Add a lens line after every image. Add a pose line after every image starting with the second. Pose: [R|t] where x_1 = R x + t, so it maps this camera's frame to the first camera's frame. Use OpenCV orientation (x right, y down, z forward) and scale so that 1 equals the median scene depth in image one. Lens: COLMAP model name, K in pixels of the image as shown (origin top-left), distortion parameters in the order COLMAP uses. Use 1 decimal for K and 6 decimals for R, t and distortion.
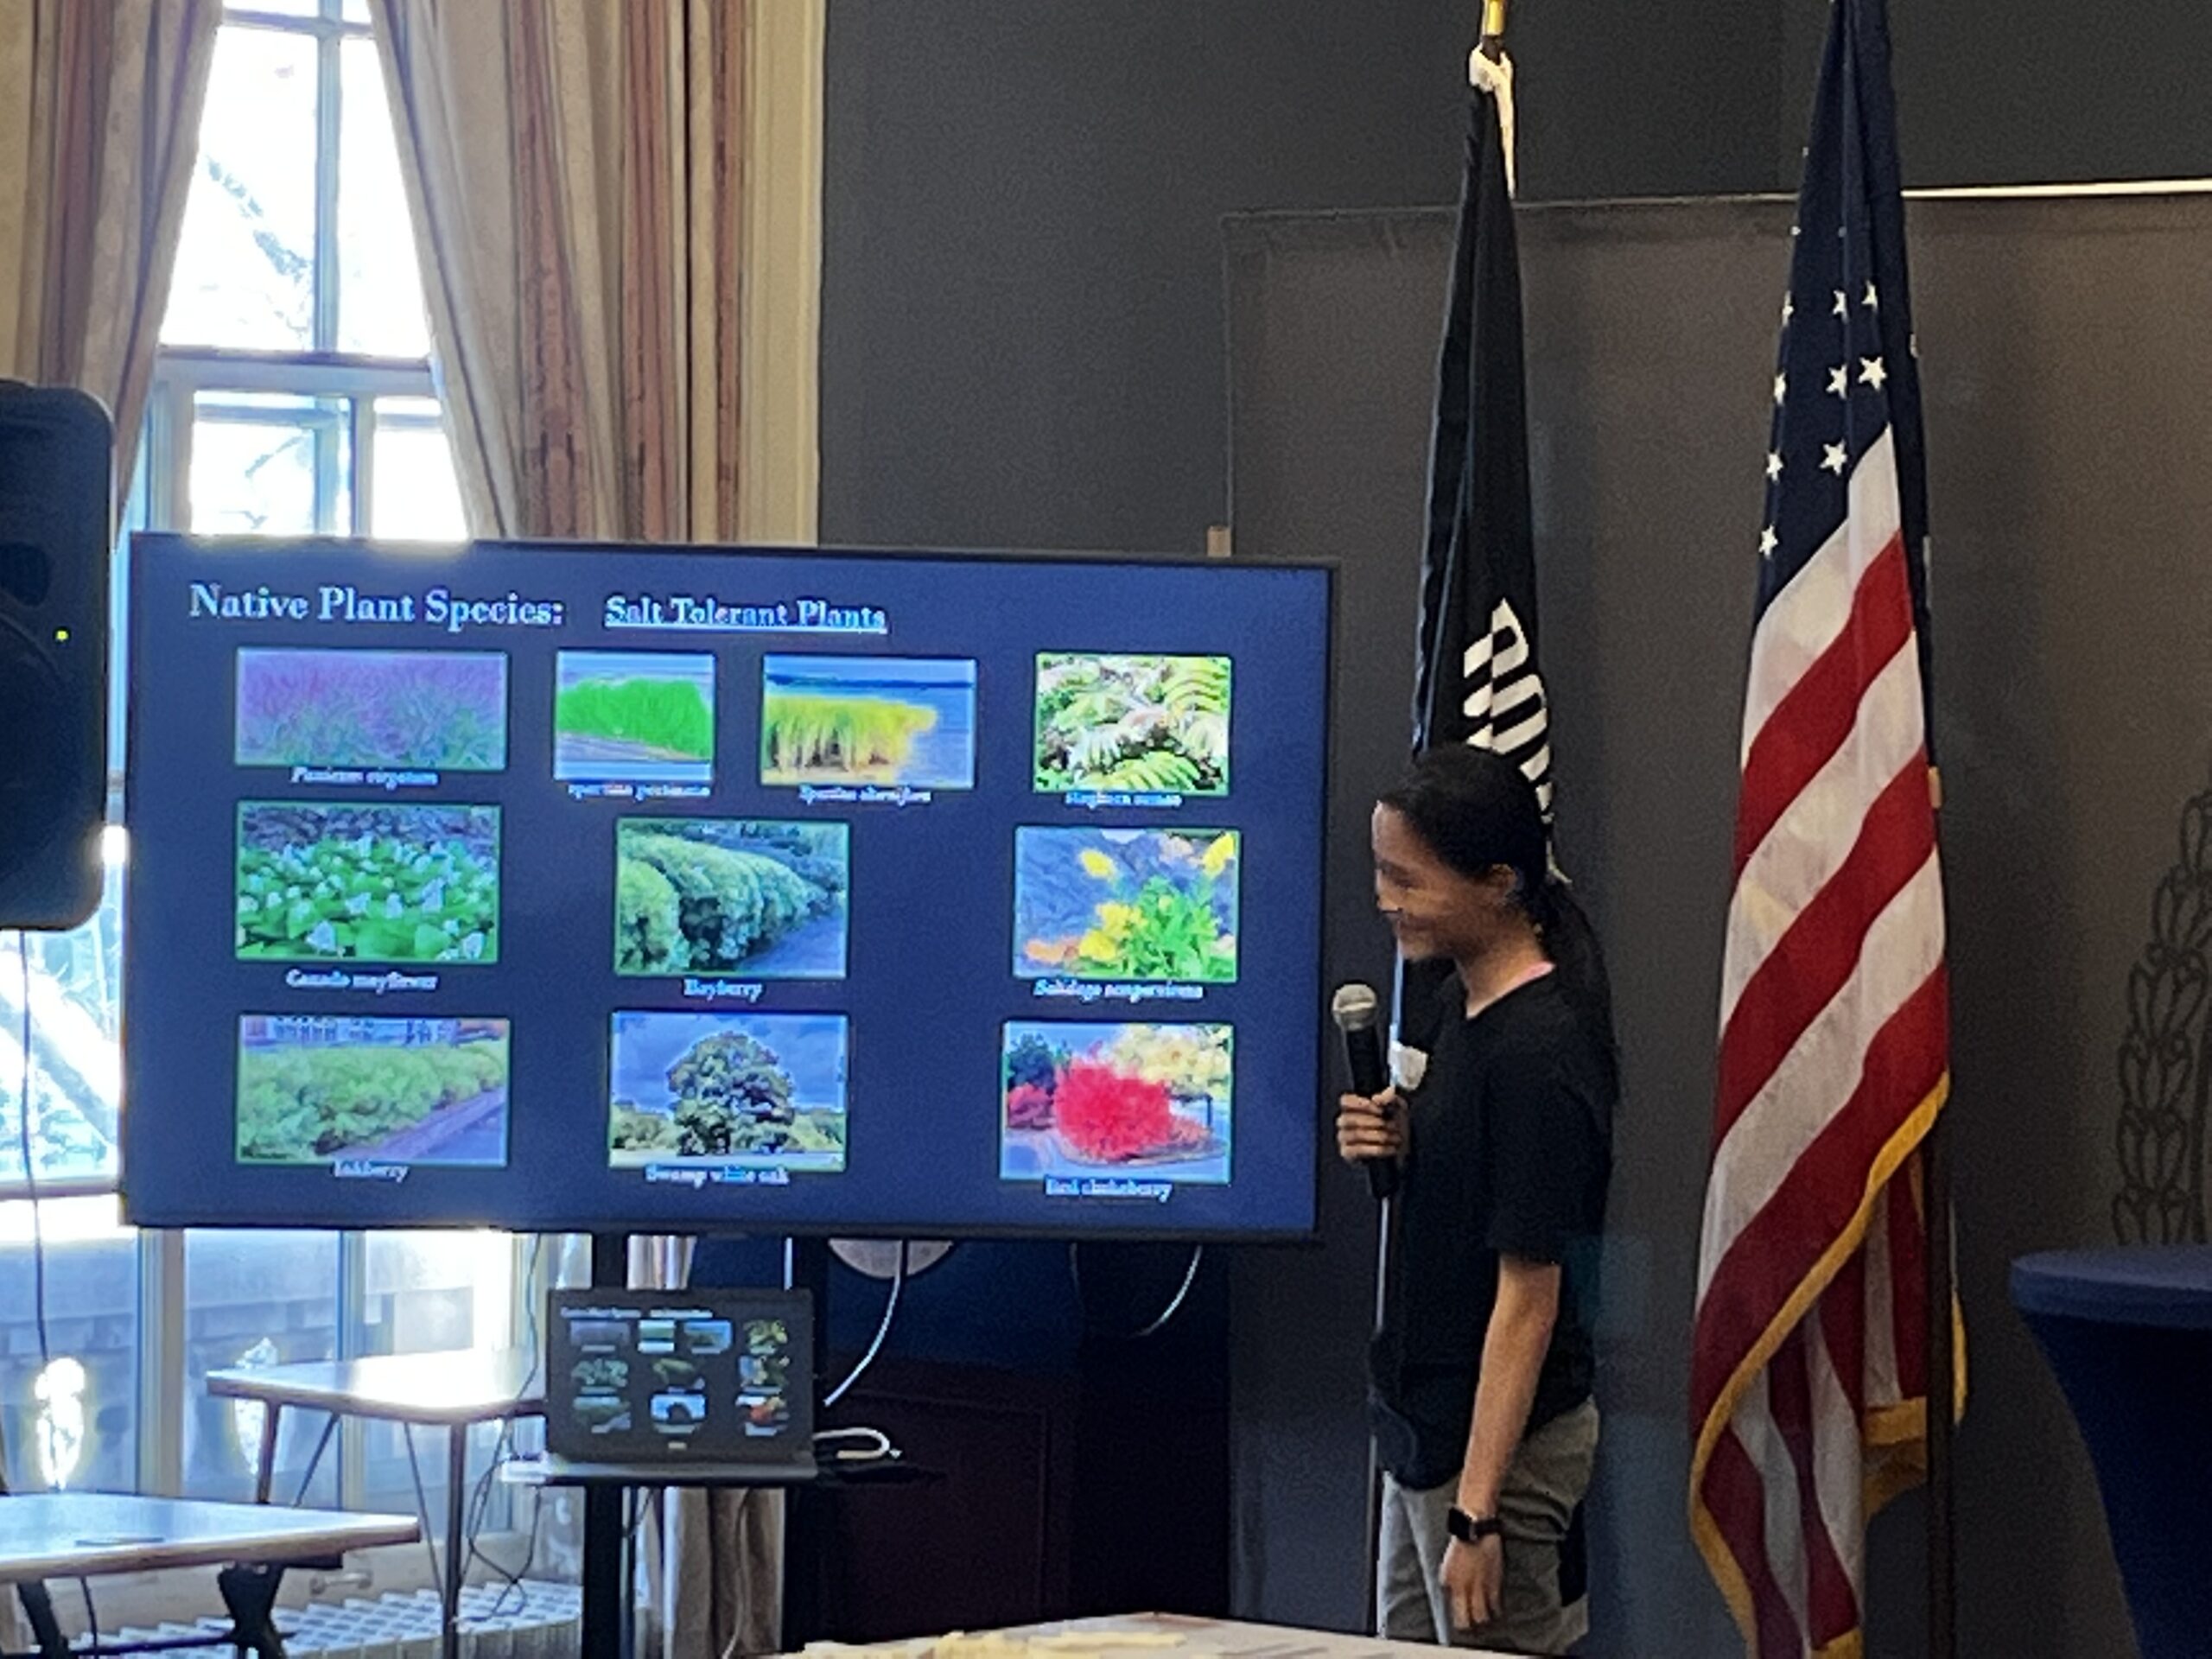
lens RADIAL K [[7796.6, 0, 1093.8], [0, 7796.6, 817.4], [0, 0, 1]] dist [0.309727, 0.000000]
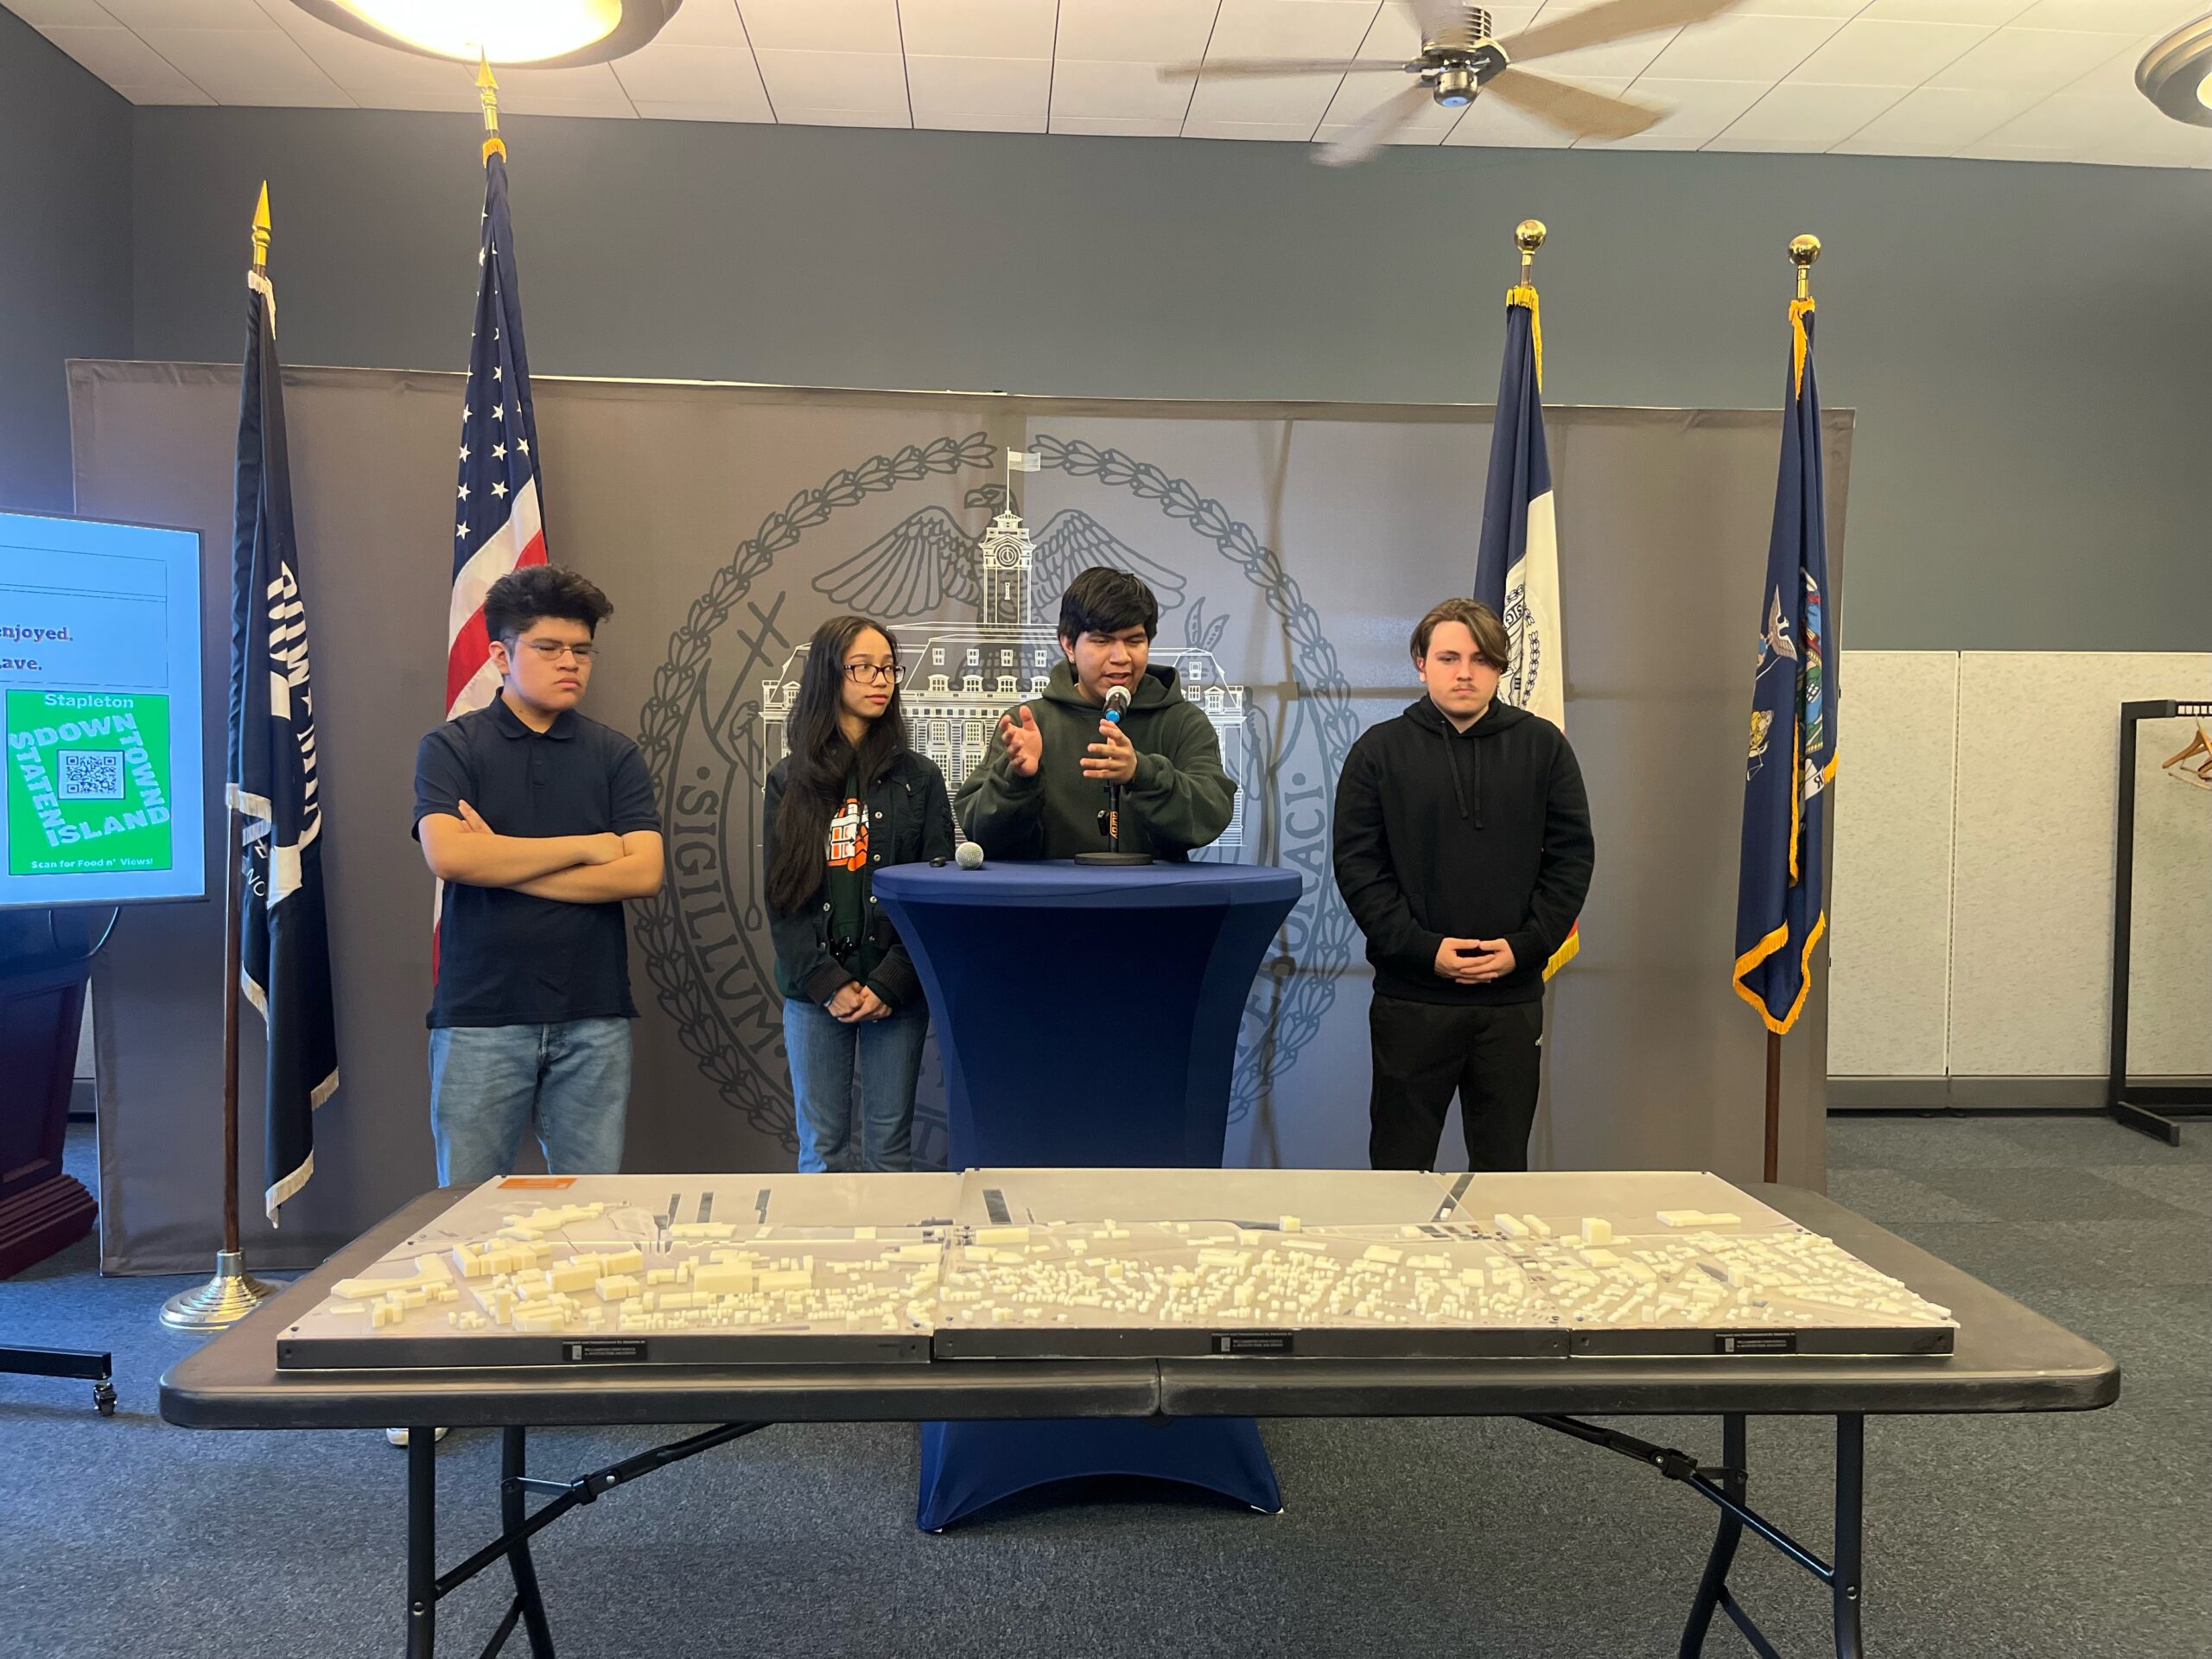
lens RADIAL K [[1701.1, 0, 1115.9], [0, 1701.1, 847.4], [0, 0, 1]] dist [0.055097, -0.081224]
pose [[0.734488, -0.046221, 0.677045, -0.089265], [0.018936, 0.998685, 0.047635, 0.027247], [-0.678357, -0.022167, 0.734398, 0.565053]]
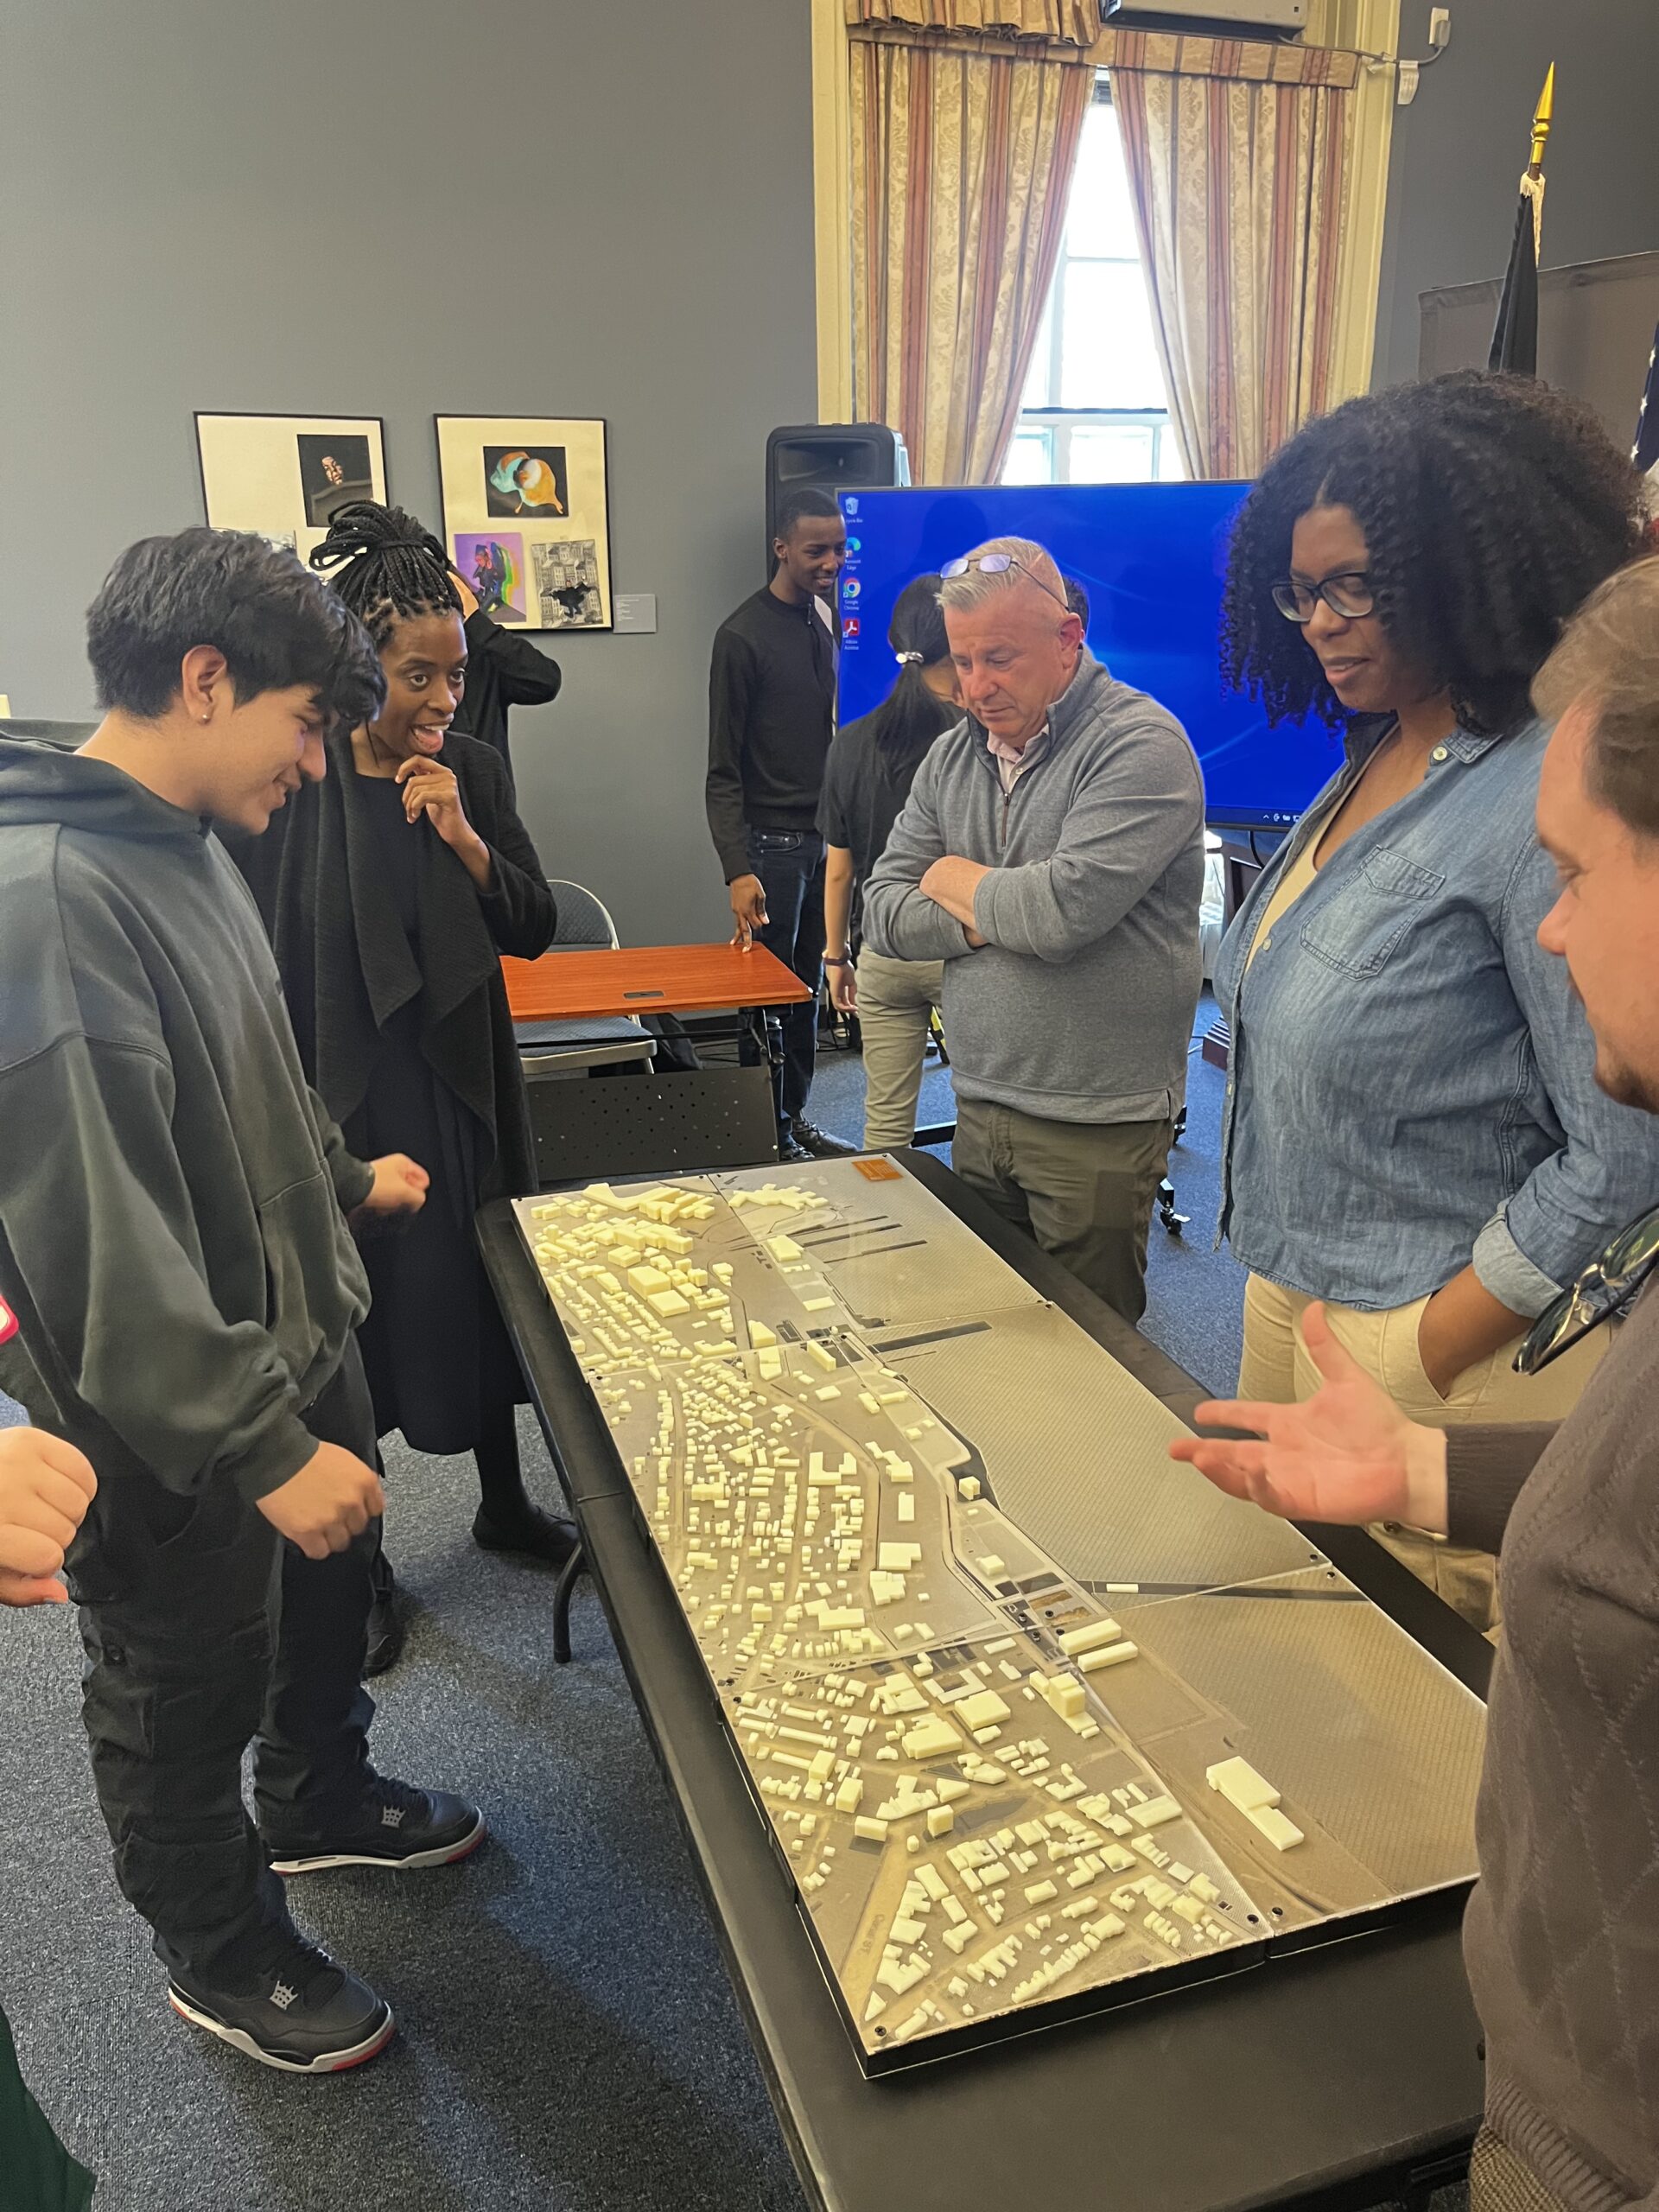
lens RADIAL K [[1701.1, 0, 813.3], [0, 1701.1, 1113.6], [0, 0, 1]] dist [0.055097, -0.081224]
pose [[0.856534, 0.139002, -0.497019, 0.139865], [0.016972, 0.954939, 0.296318, -0.010975], [0.515812, -0.262242, 0.815578, 0.553024]]
